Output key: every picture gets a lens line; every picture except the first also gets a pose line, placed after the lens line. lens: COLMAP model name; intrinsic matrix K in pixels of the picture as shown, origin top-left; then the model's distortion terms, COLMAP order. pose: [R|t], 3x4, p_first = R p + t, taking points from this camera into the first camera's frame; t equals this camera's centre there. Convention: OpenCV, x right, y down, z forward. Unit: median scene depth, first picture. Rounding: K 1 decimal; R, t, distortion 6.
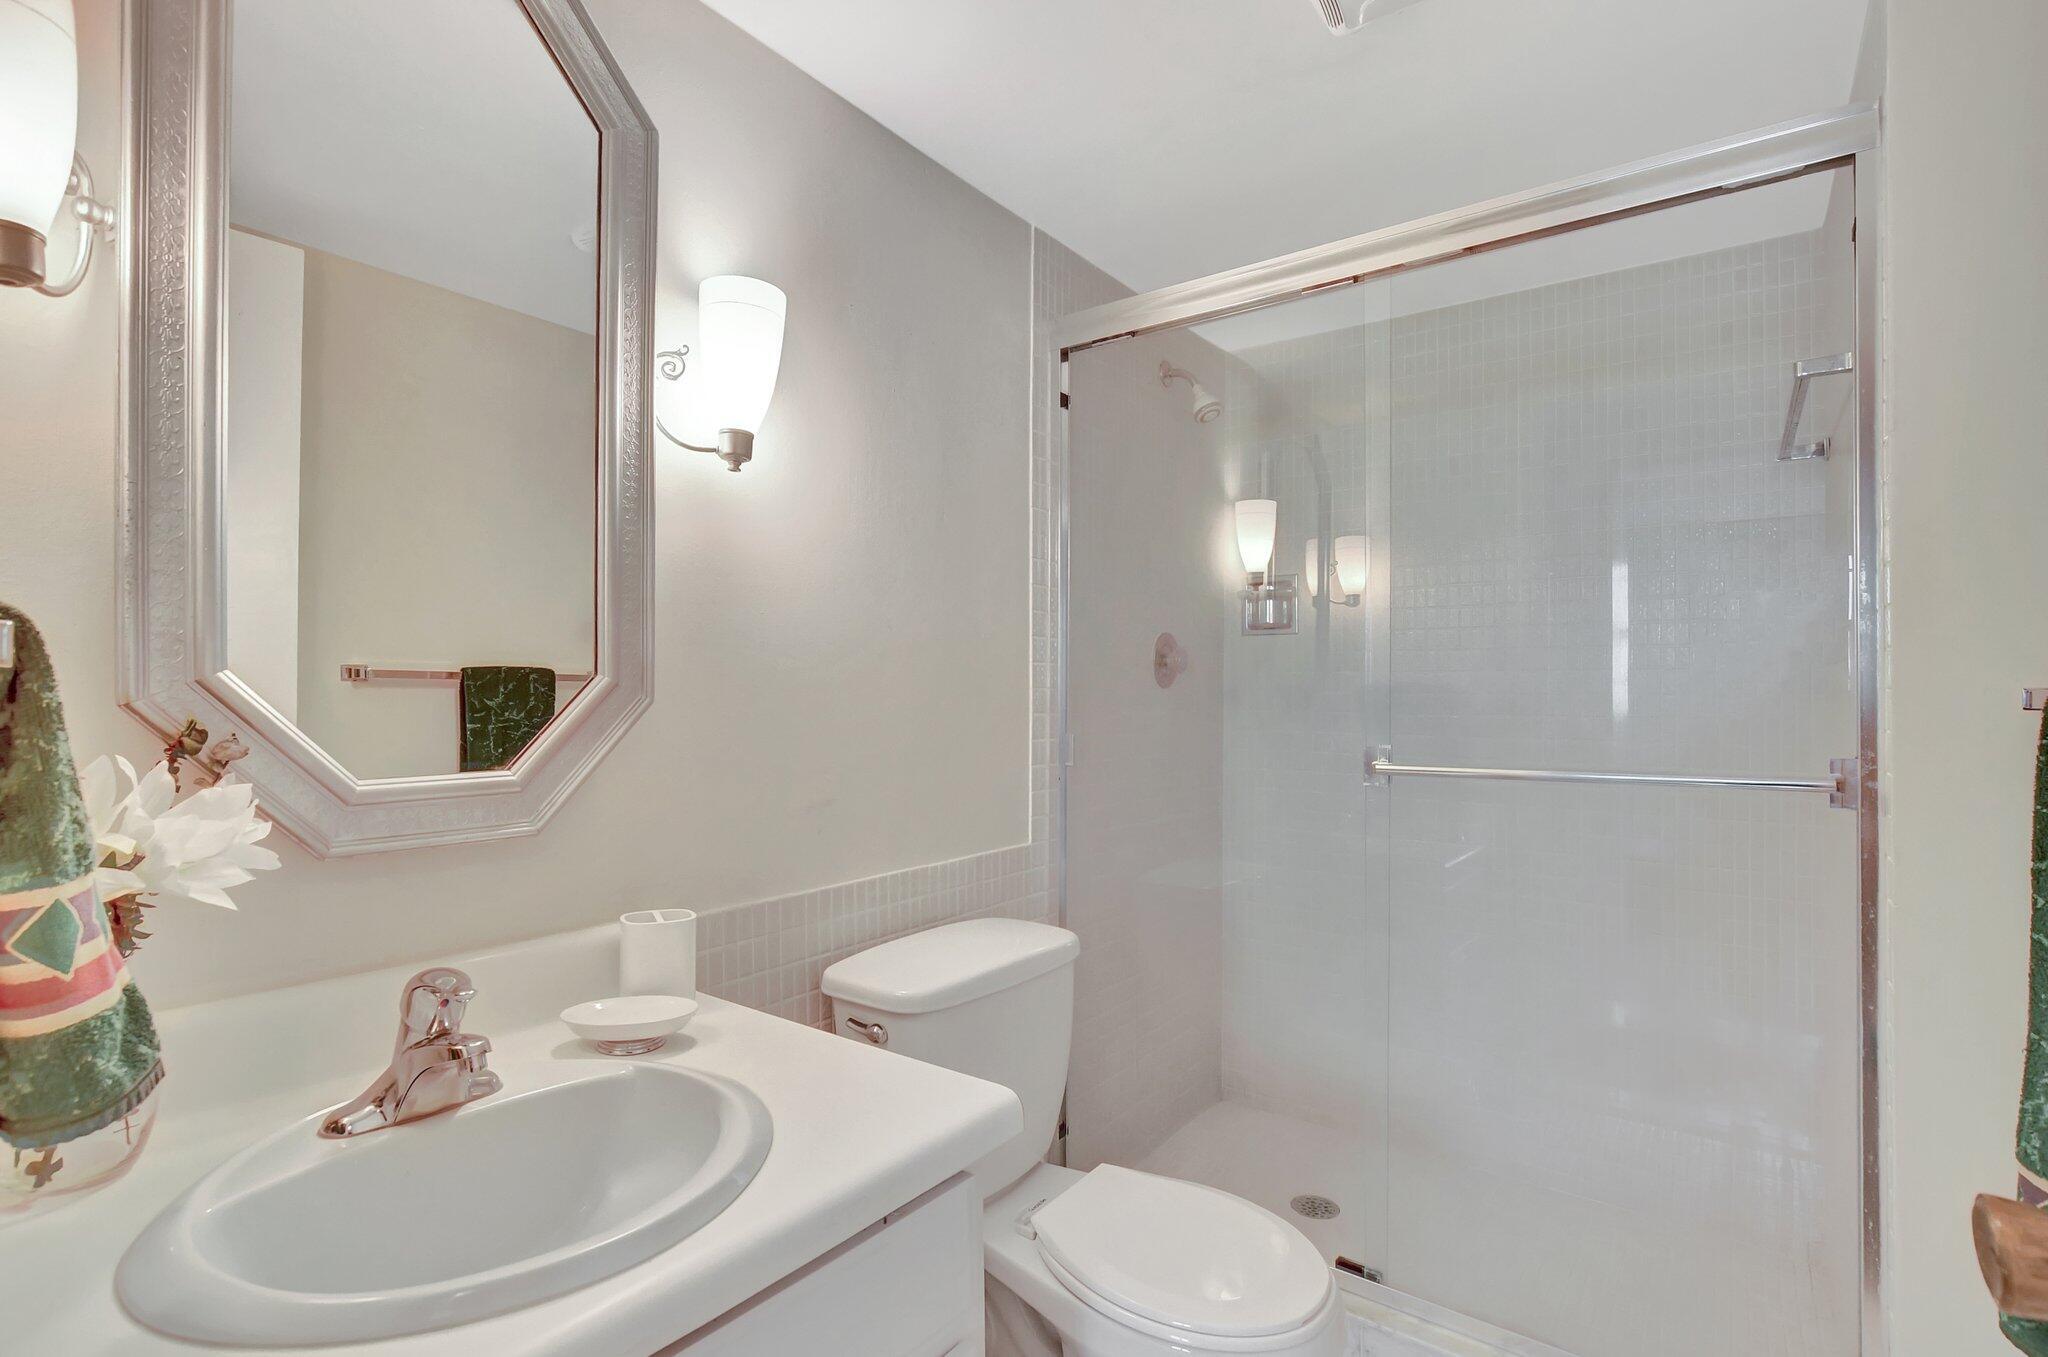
lens RADIAL K [[926.0, 0, 1024.0], [0, 926.0, 678.5], [0, 0, 1]] dist [-0.024110, -0.007475]
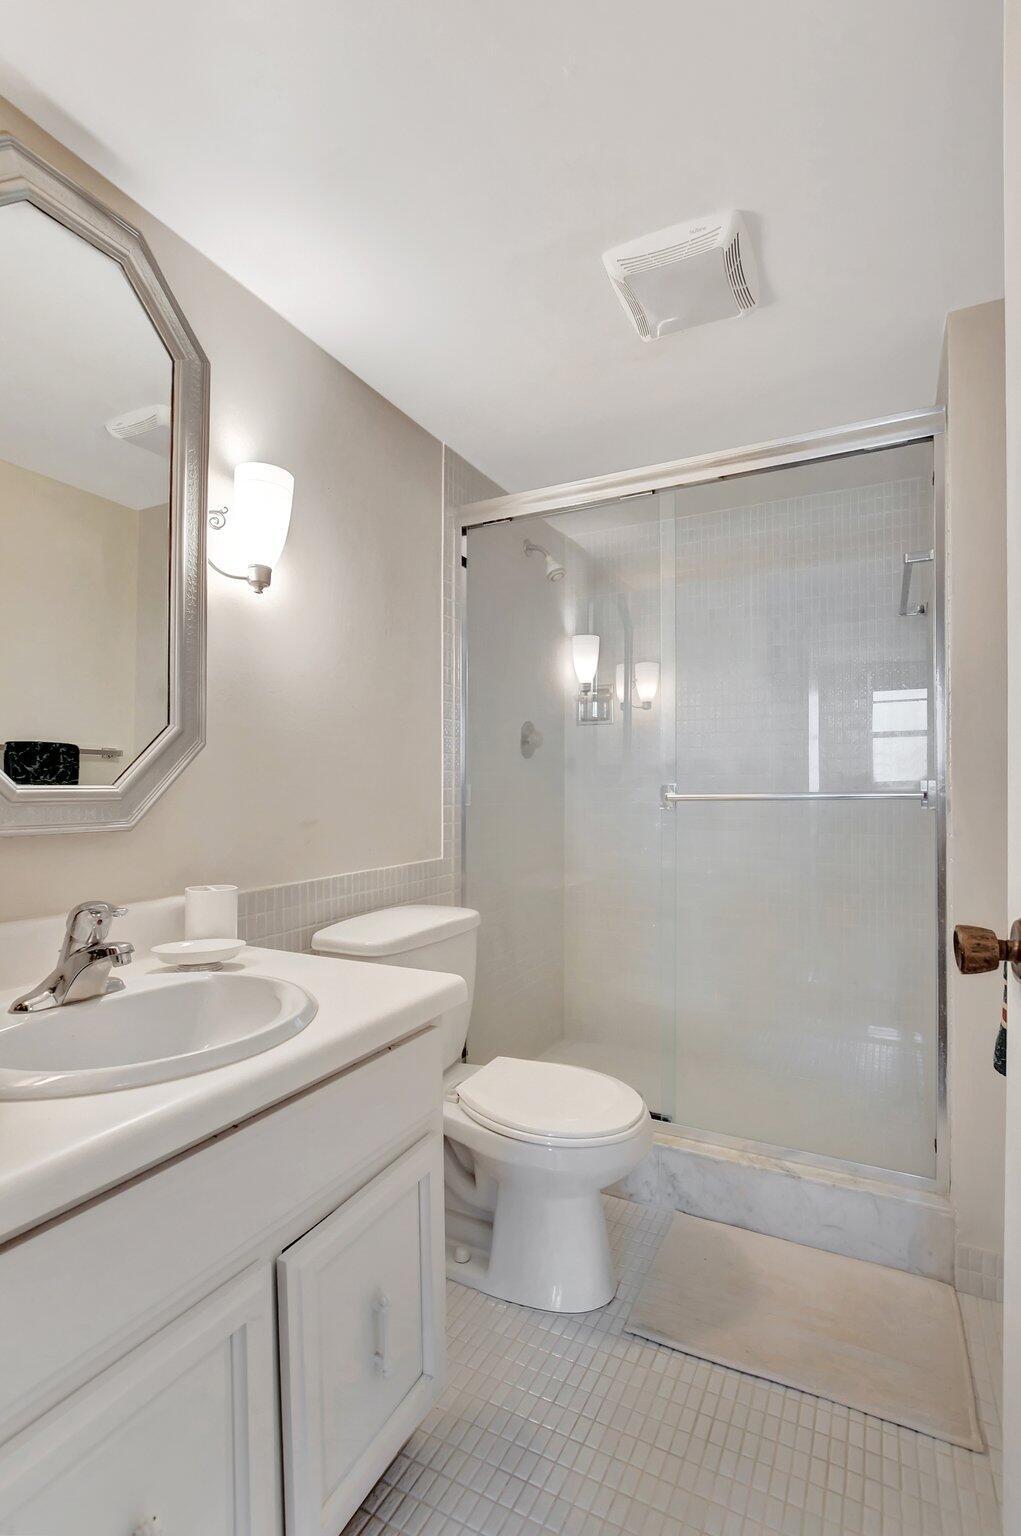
lens RADIAL K [[694.5, 0, 510.5], [0, 694.5, 768.0], [0, 0, 1]] dist [-0.024110, -0.007475]
pose [[0.986971, 0.001048, 0.160895, -0.067426], [0.001886, 0.999835, -0.018082, 0.057142], [-0.160887, 0.018150, 0.986806, -0.117396]]
